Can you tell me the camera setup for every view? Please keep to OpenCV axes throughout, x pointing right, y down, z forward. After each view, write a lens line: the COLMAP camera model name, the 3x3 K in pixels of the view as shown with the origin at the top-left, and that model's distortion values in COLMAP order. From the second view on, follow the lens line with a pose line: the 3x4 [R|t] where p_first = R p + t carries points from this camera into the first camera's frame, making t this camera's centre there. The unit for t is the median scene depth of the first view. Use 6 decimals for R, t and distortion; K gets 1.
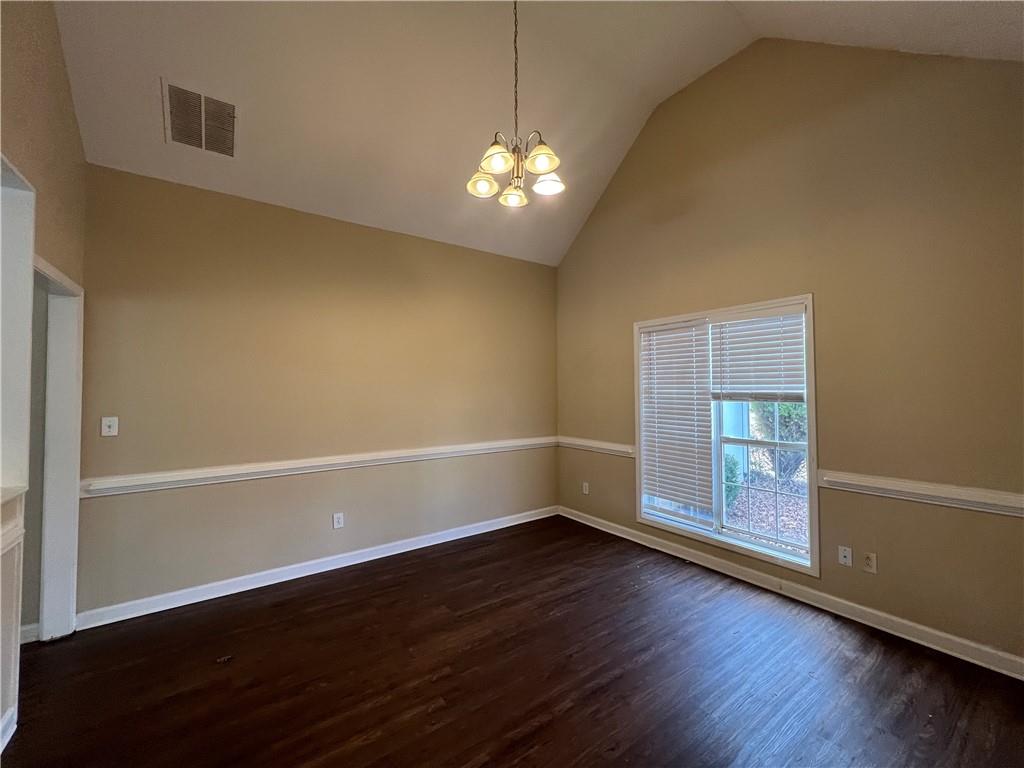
lens RADIAL K [[408.5, 0, 511.5], [0, 408.5, 382.7], [0, 0, 1]] dist [0.001256, 0.000563]
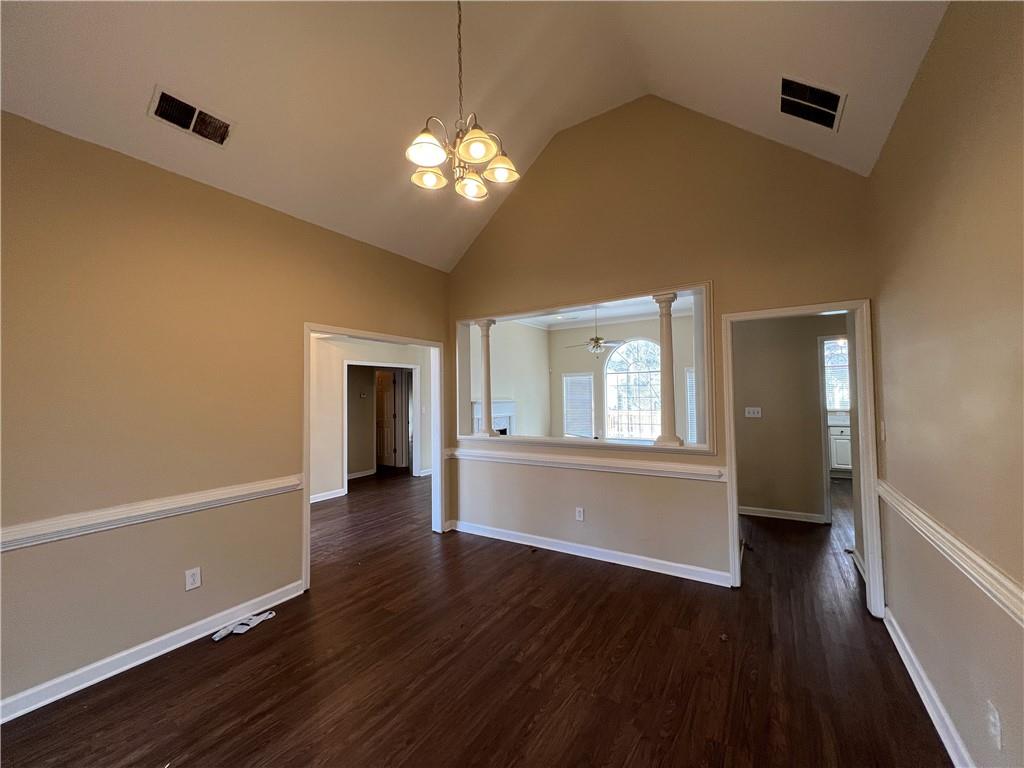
lens RADIAL K [[408.5, 0, 511.8], [0, 408.5, 382.4], [0, 0, 1]] dist [0.001256, 0.000563]
pose [[-0.926516, 0.006951, -0.376191, 0.270176], [0.024799, 0.998783, -0.042624, 0.007943], [0.375437, -0.048821, -0.925561, 1.966355]]
